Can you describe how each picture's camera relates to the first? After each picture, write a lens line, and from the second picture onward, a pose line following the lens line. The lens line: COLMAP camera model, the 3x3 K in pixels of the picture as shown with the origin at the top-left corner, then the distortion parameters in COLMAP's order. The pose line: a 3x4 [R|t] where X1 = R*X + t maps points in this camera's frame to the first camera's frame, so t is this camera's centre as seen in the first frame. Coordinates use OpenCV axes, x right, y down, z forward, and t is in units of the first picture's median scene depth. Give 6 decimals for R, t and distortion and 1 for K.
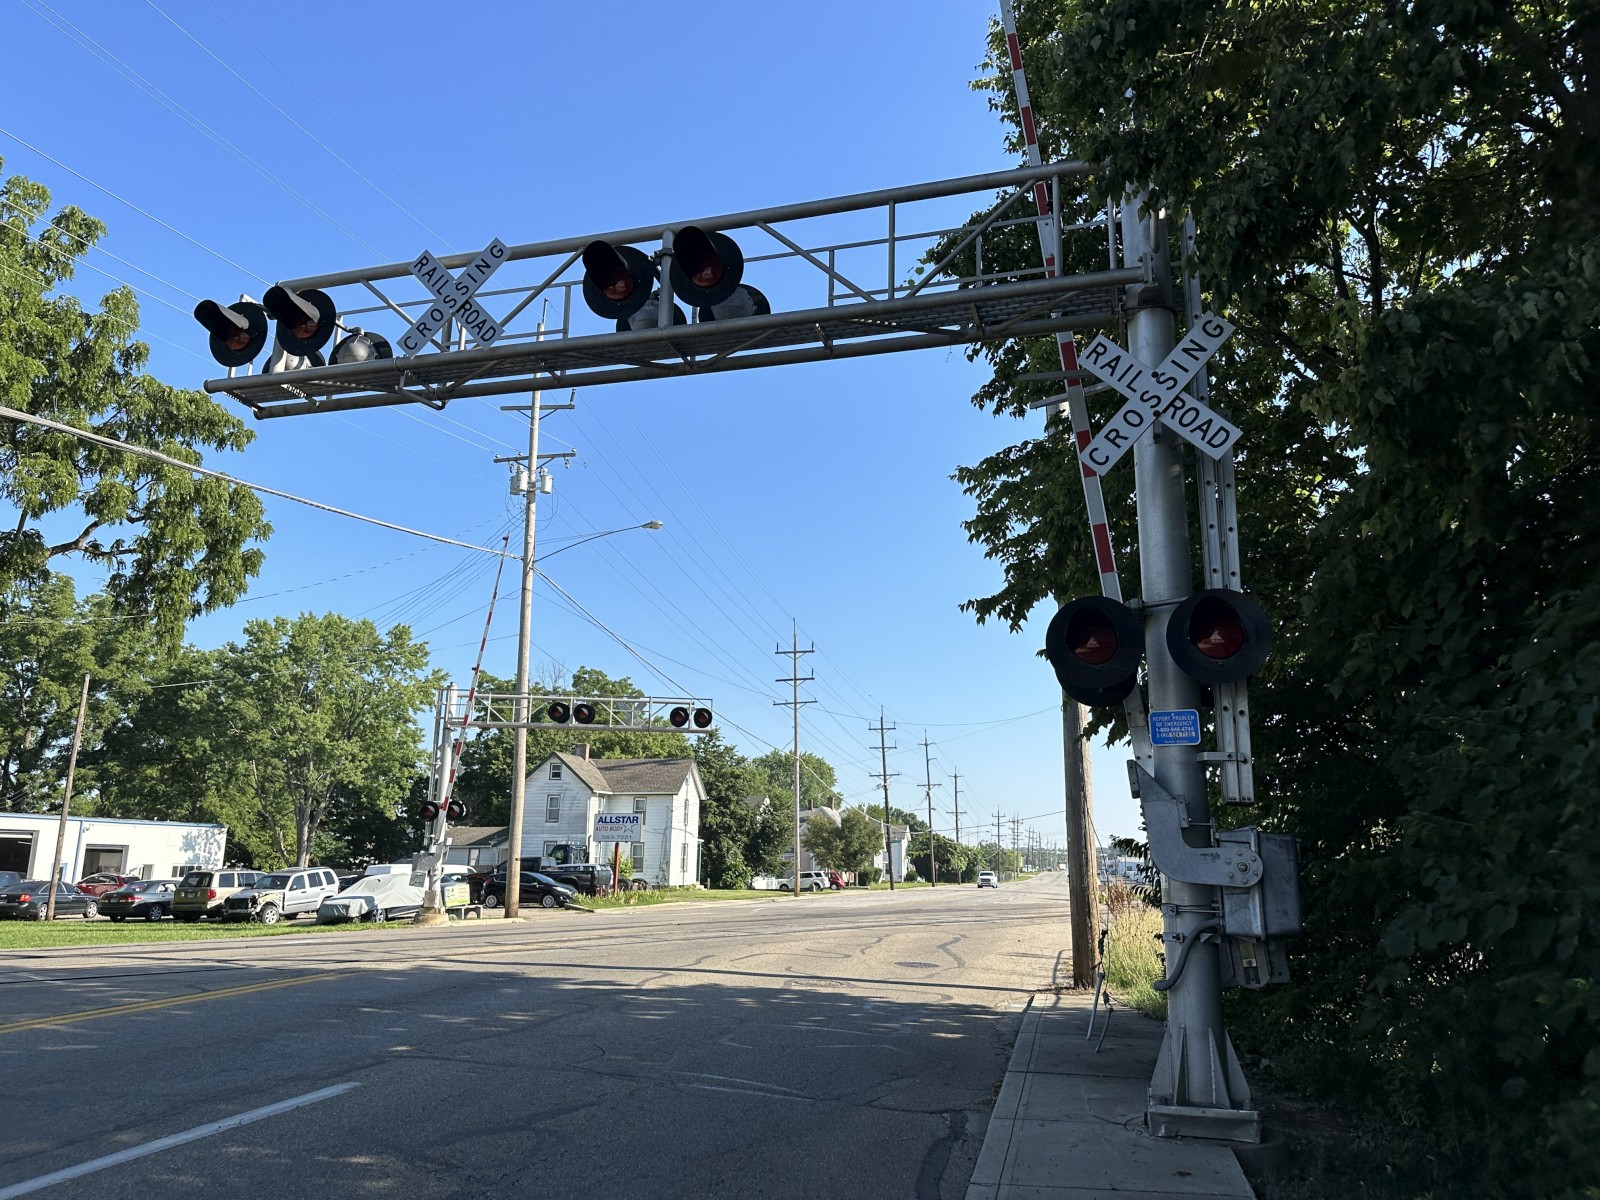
lens RADIAL K [[1222.0, 0, 800.0], [0, 1222.0, 600.0], [0, 0, 1]] dist [0.056278, -0.012981]
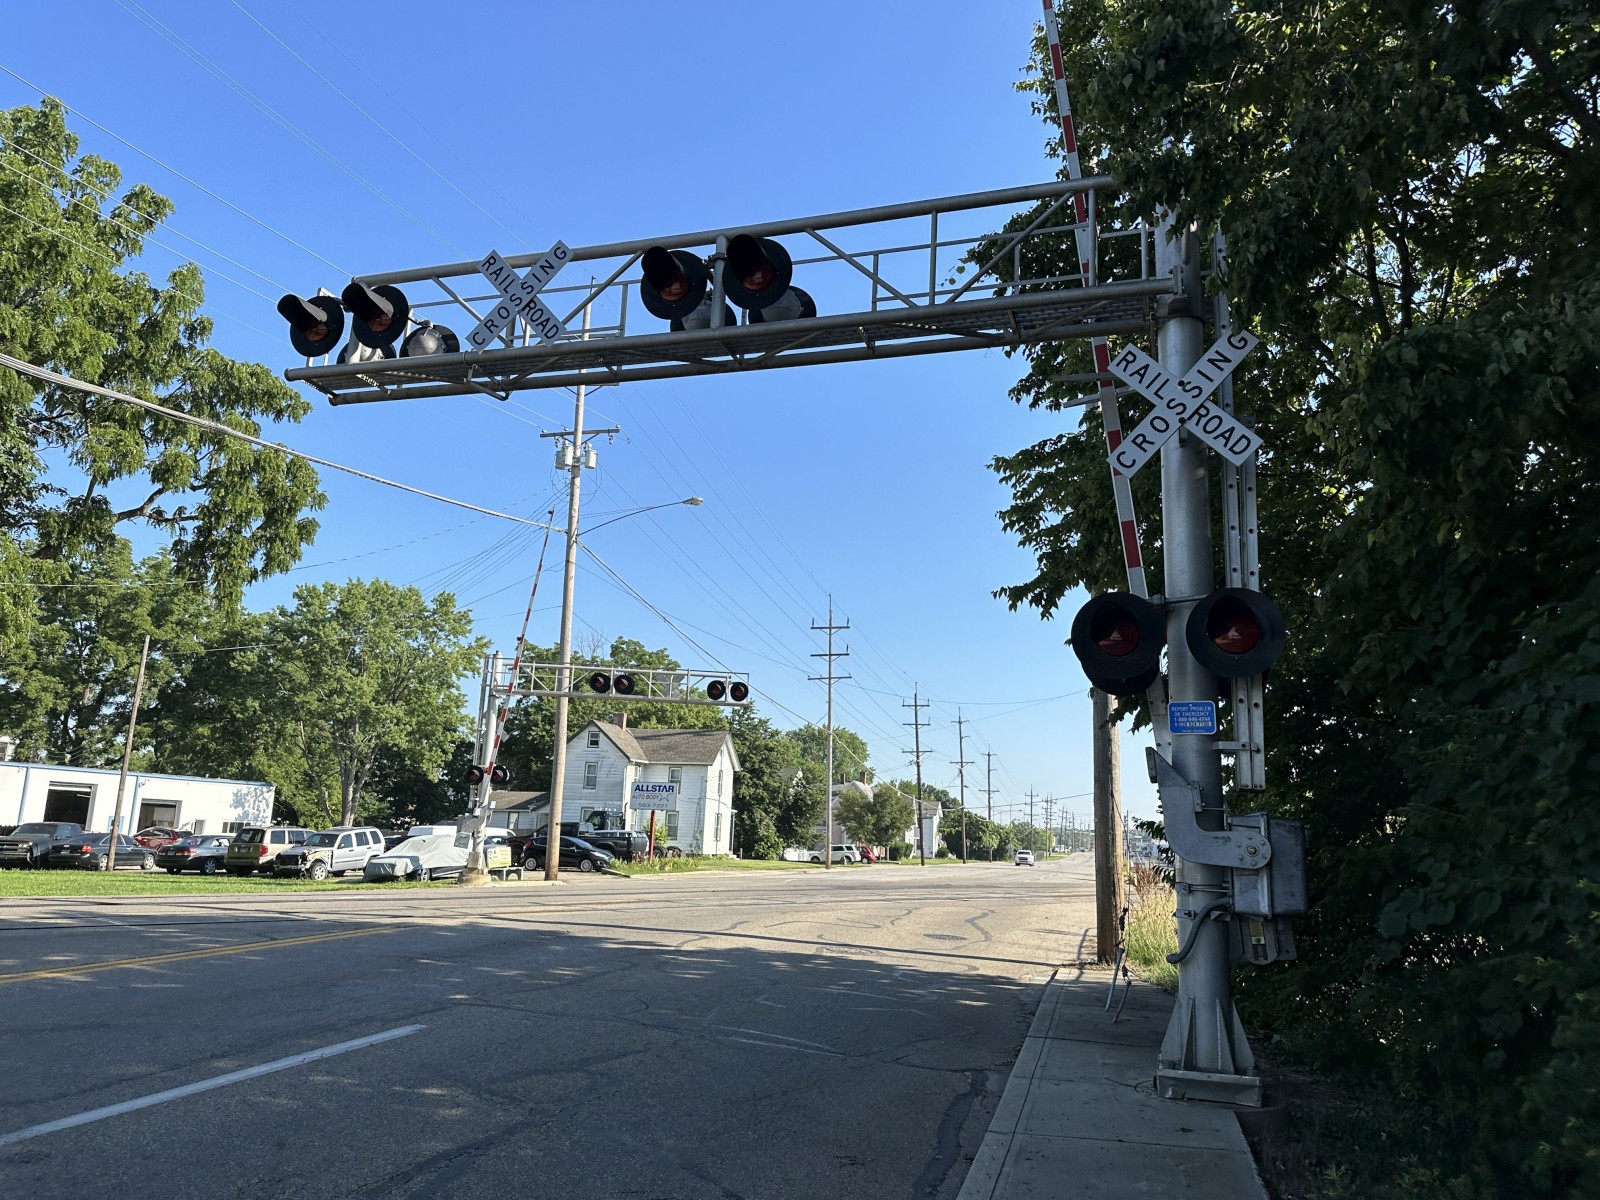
lens RADIAL K [[1232.1, 0, 784.2], [0, 1232.1, 596.4], [0, 0, 1]] dist [0.071767, -0.001633]
pose [[0.998950, 0.019680, -0.041362, -0.001169], [-0.018843, 0.999612, 0.020517, -0.004708], [0.041749, -0.019716, 0.998934, -0.024528]]
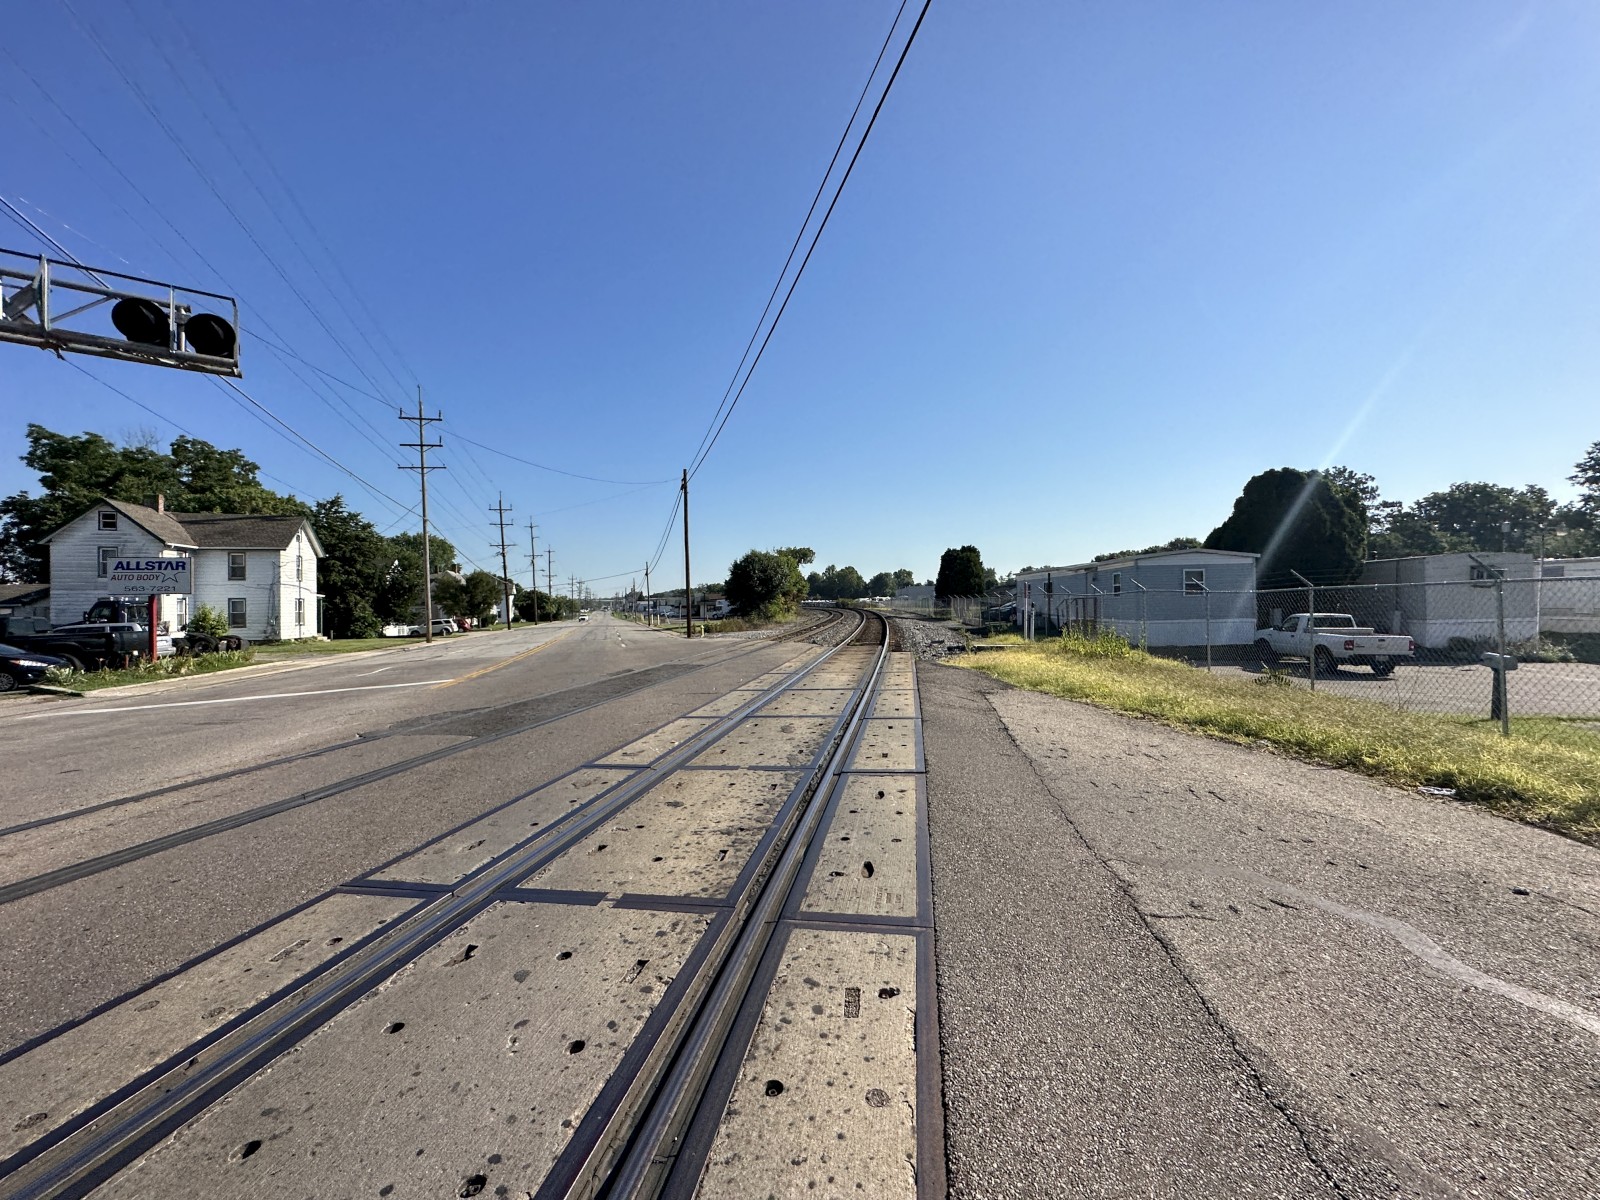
lens RADIAL K [[633.3, 0, 800.0], [0, 633.3, 600.0], [0, 0, 1]] dist [-0.000013, -0.000162]
pose [[0.860598, -0.024199, 0.508710, -0.005793], [-0.078196, 0.980748, 0.178938, 0.106311], [-0.503246, -0.193773, 0.842137, 0.504152]]
